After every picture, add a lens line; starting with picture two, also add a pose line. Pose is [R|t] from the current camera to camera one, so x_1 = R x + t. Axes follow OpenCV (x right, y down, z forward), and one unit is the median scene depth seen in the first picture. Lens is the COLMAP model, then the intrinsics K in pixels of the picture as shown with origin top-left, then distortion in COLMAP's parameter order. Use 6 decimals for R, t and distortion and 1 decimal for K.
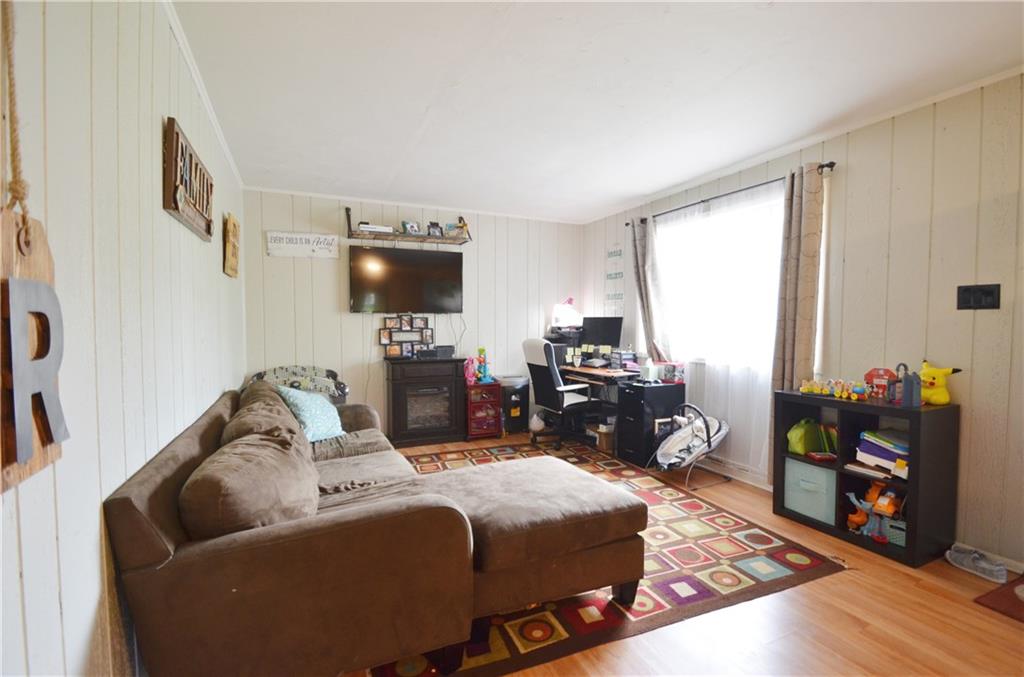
lens RADIAL K [[468.6, 0, 528.2], [0, 468.6, 339.7], [0, 0, 1]] dist [0.001861, -0.008810]
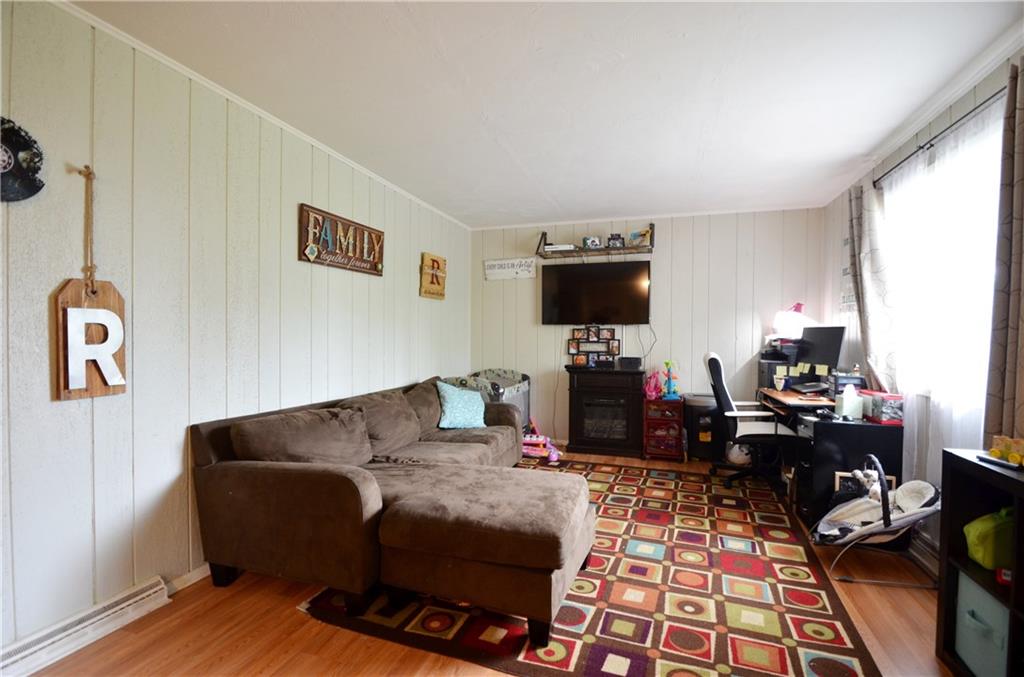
lens RADIAL K [[468.6, 0, 514.9], [0, 468.6, 340.7], [0, 0, 1]] dist [0.001861, -0.008810]
pose [[0.732222, 0.012260, -0.680956, 0.349208], [-0.029895, 0.999453, -0.014152, -0.001164], [0.680410, 0.030719, 0.732188, 0.132962]]
